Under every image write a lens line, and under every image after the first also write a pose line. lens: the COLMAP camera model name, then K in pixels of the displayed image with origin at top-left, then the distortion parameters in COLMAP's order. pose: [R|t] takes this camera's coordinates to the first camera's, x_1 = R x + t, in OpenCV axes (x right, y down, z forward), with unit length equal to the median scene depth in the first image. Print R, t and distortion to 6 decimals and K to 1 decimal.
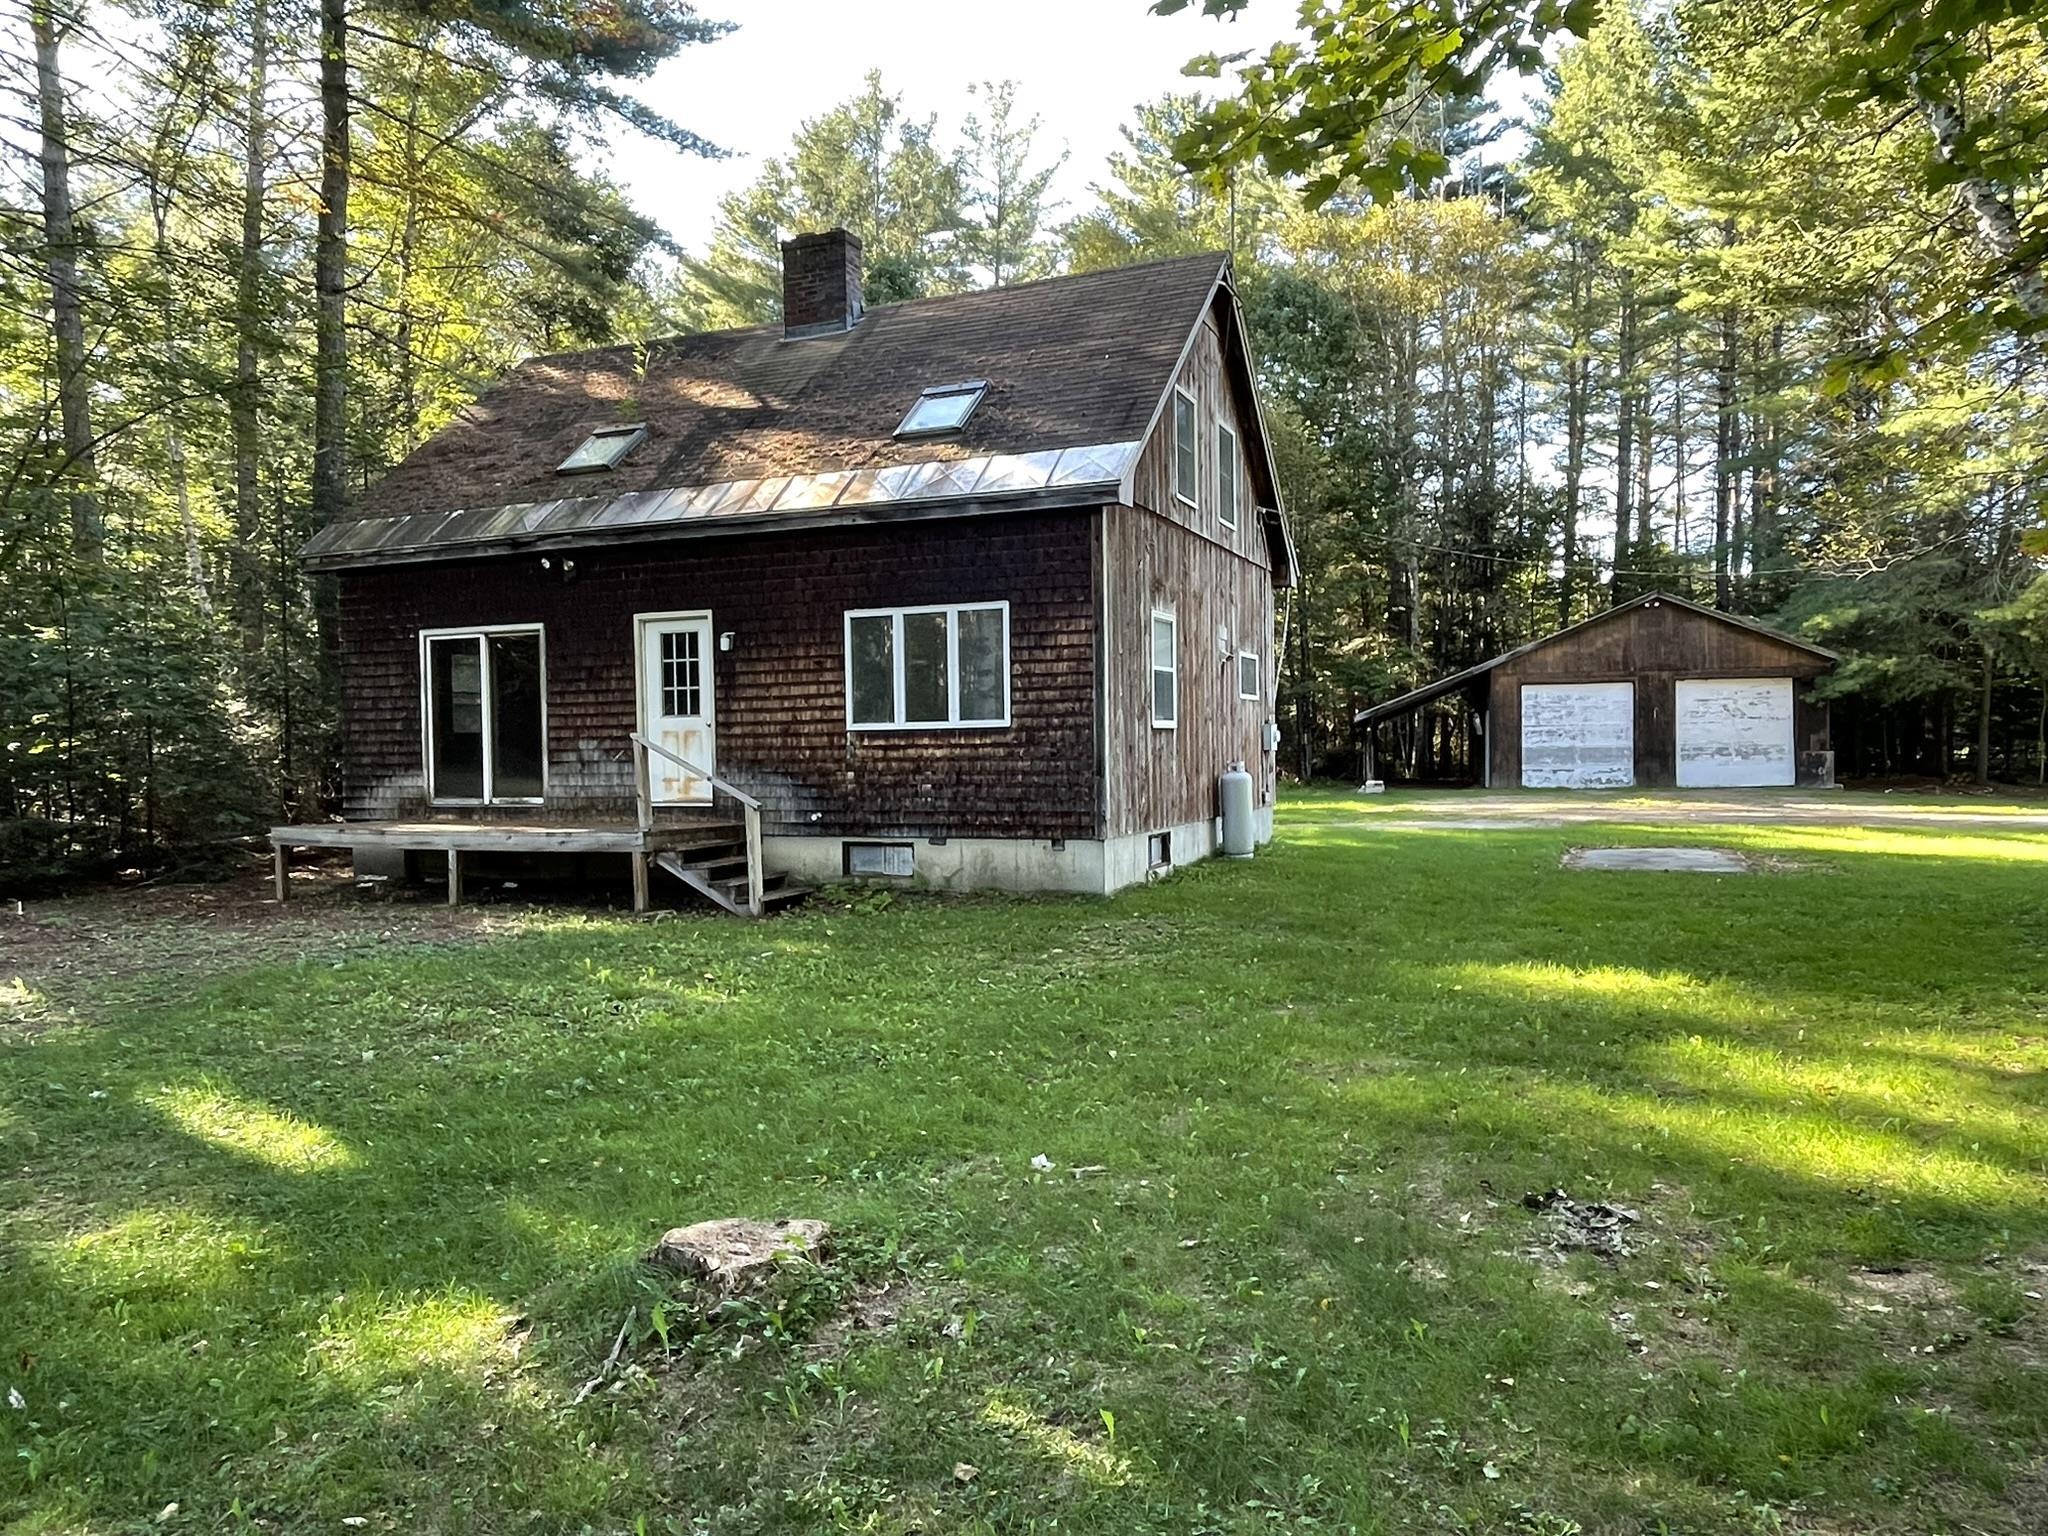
lens RADIAL K [[1346.9, 0, 1024.0], [0, 1346.9, 768.0], [0, 0, 1]] dist [0.003436, 0.000552]
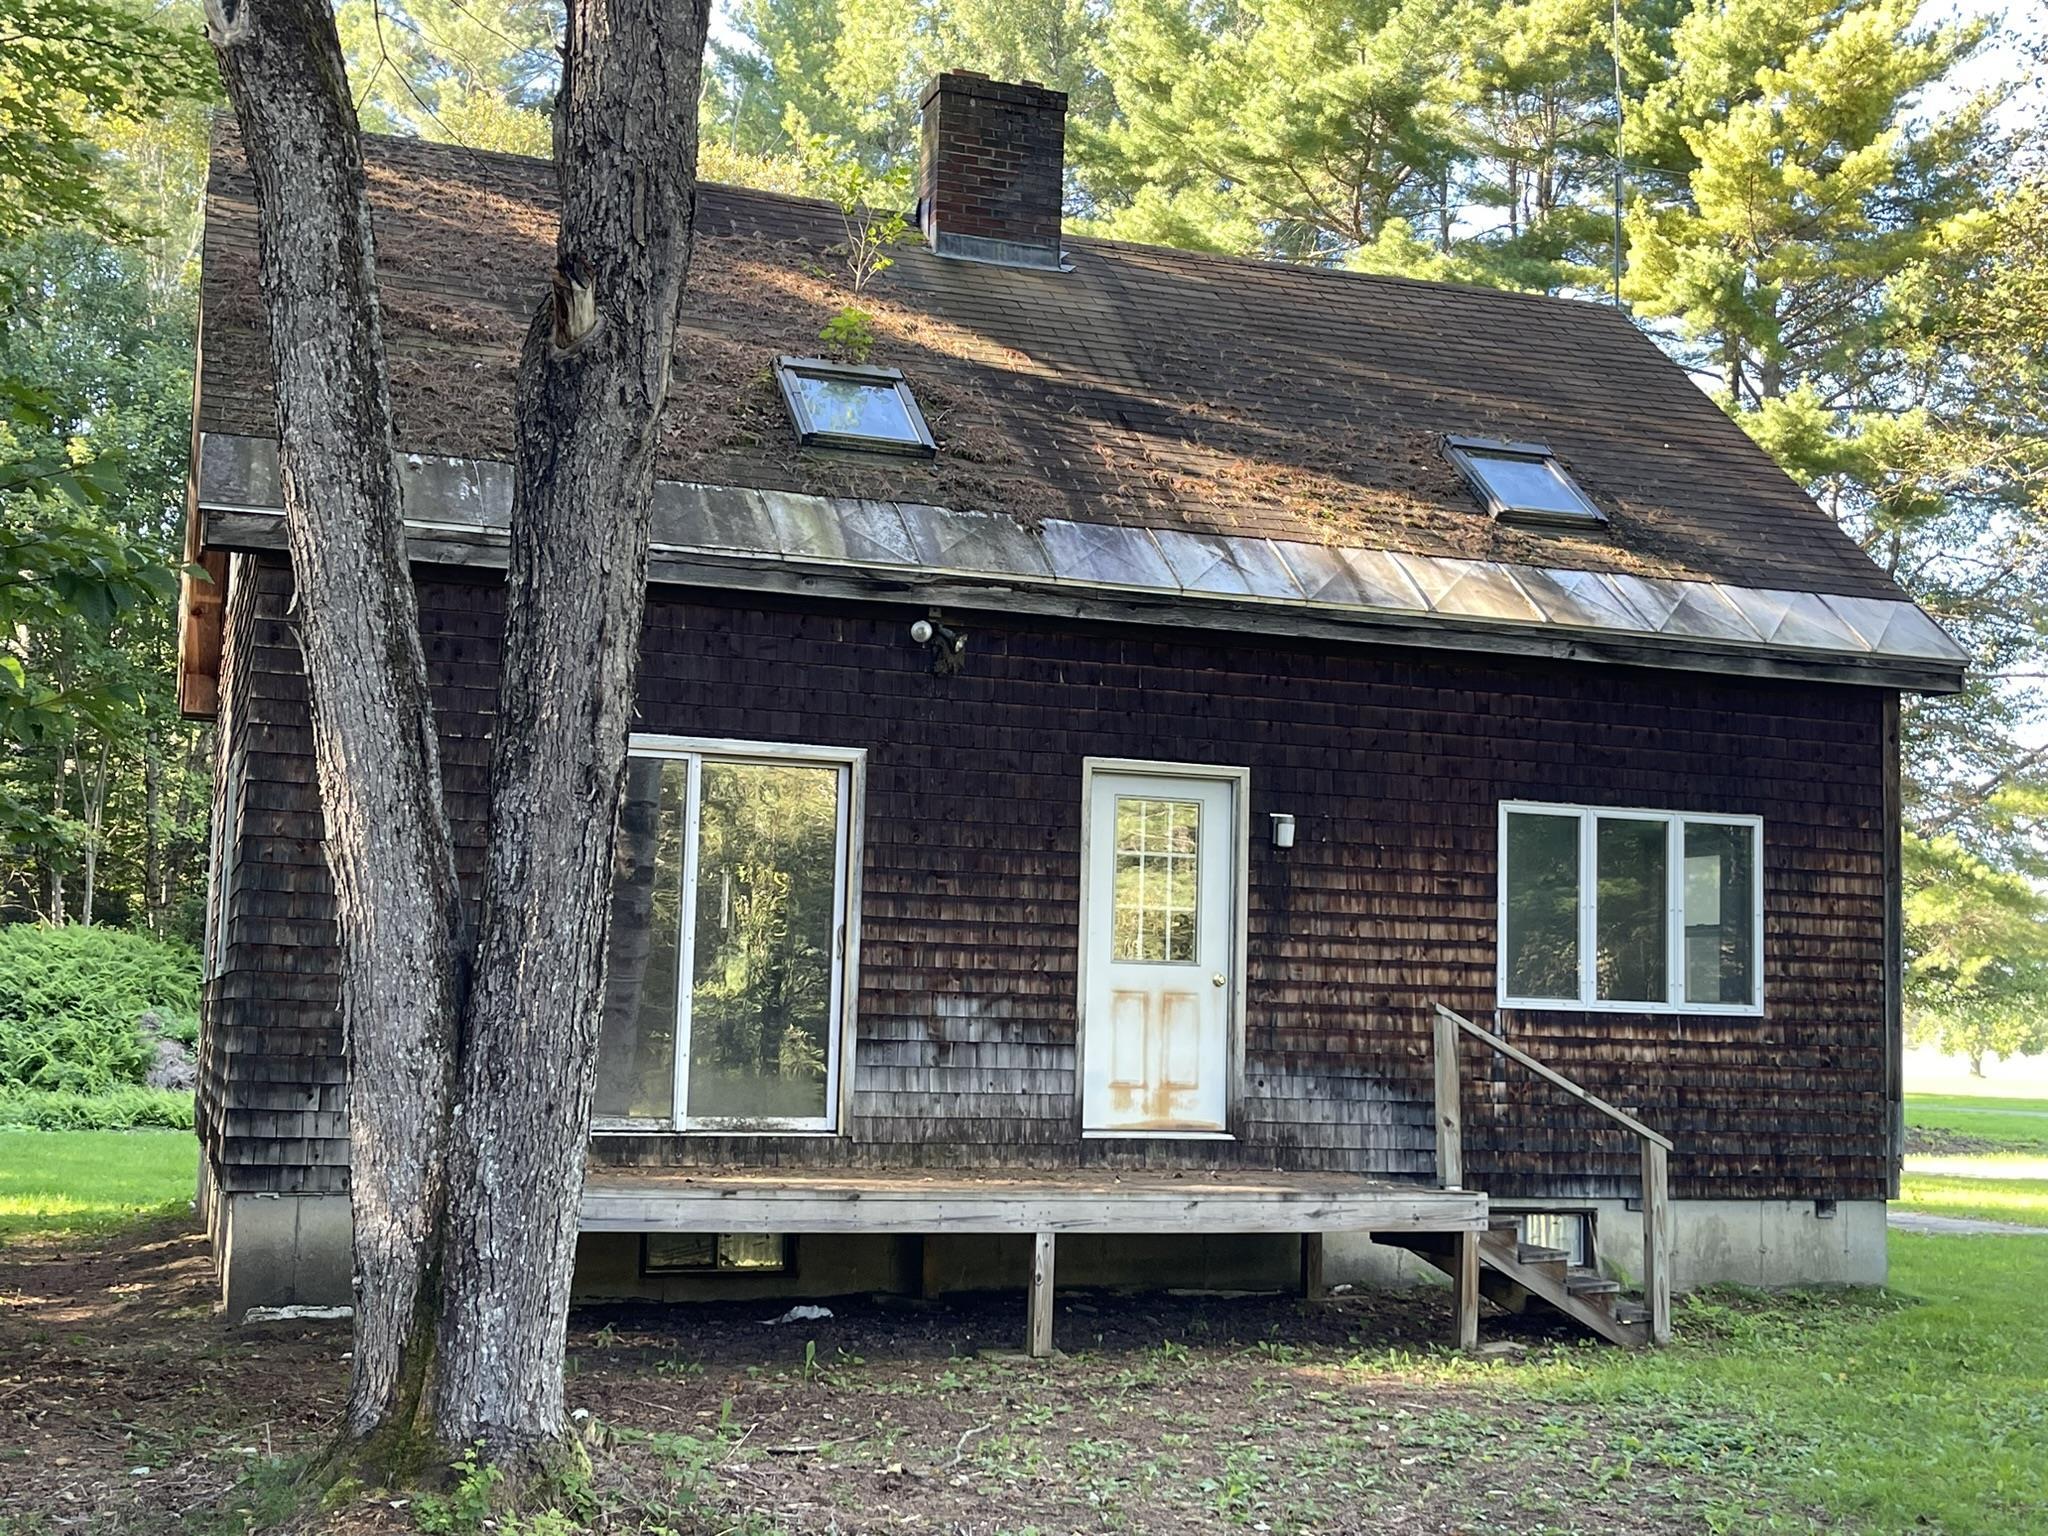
lens RADIAL K [[2358.7, 0, 1024.0], [0, 2358.7, 768.0], [0, 0, 1]] dist [0.033779, -0.009353]
pose [[0.768534, 0.108902, 0.630472, -0.921891], [-0.027507, 0.990121, -0.137493, 0.014388], [-0.639217, 0.088325, 0.763937, 0.353283]]
